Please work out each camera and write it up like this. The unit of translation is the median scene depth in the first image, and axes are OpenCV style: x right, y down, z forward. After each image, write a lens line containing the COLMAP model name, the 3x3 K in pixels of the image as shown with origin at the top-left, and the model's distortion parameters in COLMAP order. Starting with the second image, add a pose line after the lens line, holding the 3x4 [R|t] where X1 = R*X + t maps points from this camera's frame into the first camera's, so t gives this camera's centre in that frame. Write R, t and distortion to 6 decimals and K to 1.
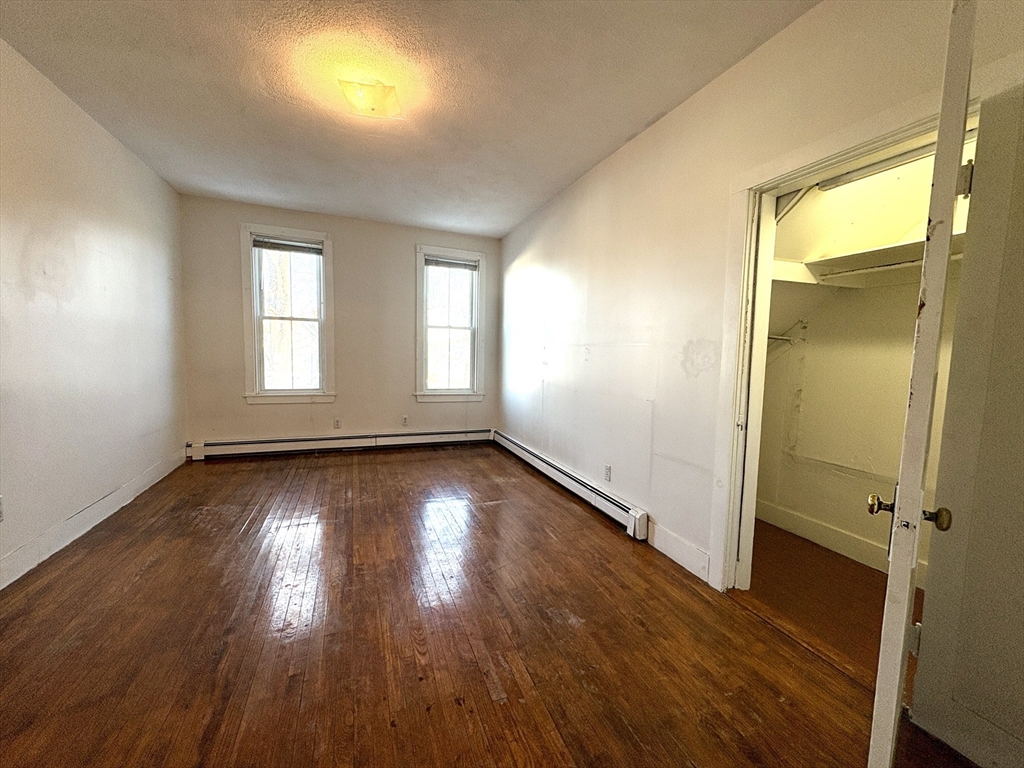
lens RADIAL K [[405.7, 0, 510.6], [0, 405.7, 383.5], [0, 0, 1]] dist [-0.001739, 0.000293]
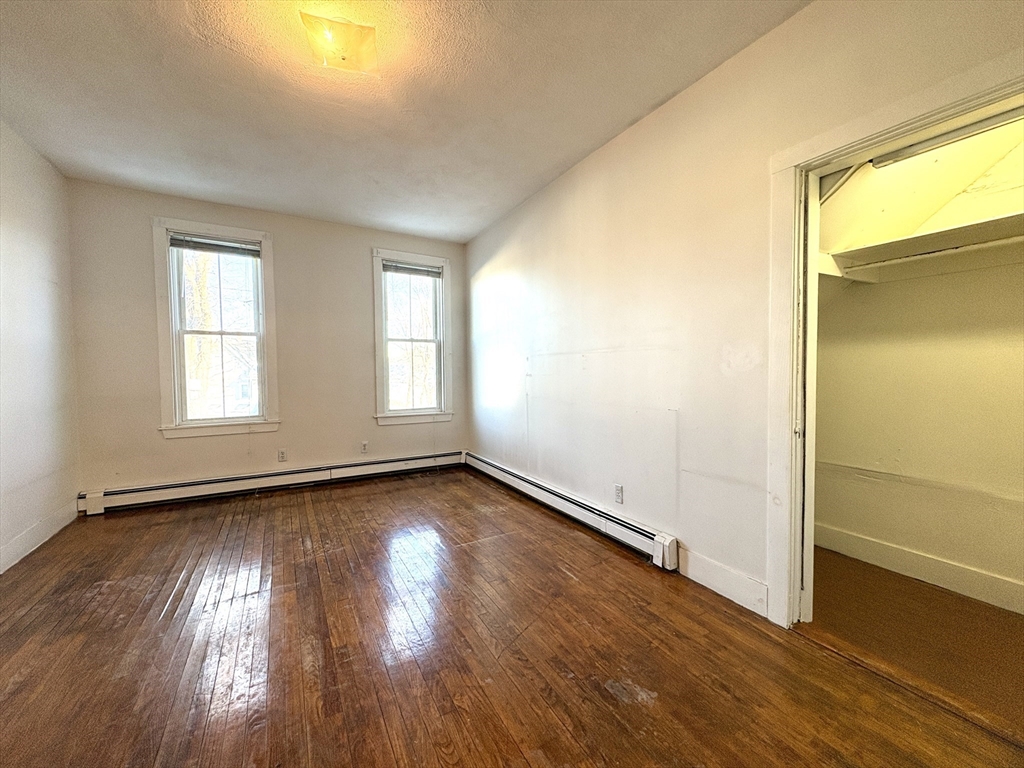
lens RADIAL K [[405.7, 0, 510.6], [0, 405.7, 383.5], [0, 0, 1]] dist [-0.001739, 0.000293]
pose [[0.989191, -0.037226, 0.141829, -0.112264], [0.043210, 0.998291, -0.039347, 0.003542], [-0.140122, 0.045050, 0.989109, 0.145748]]
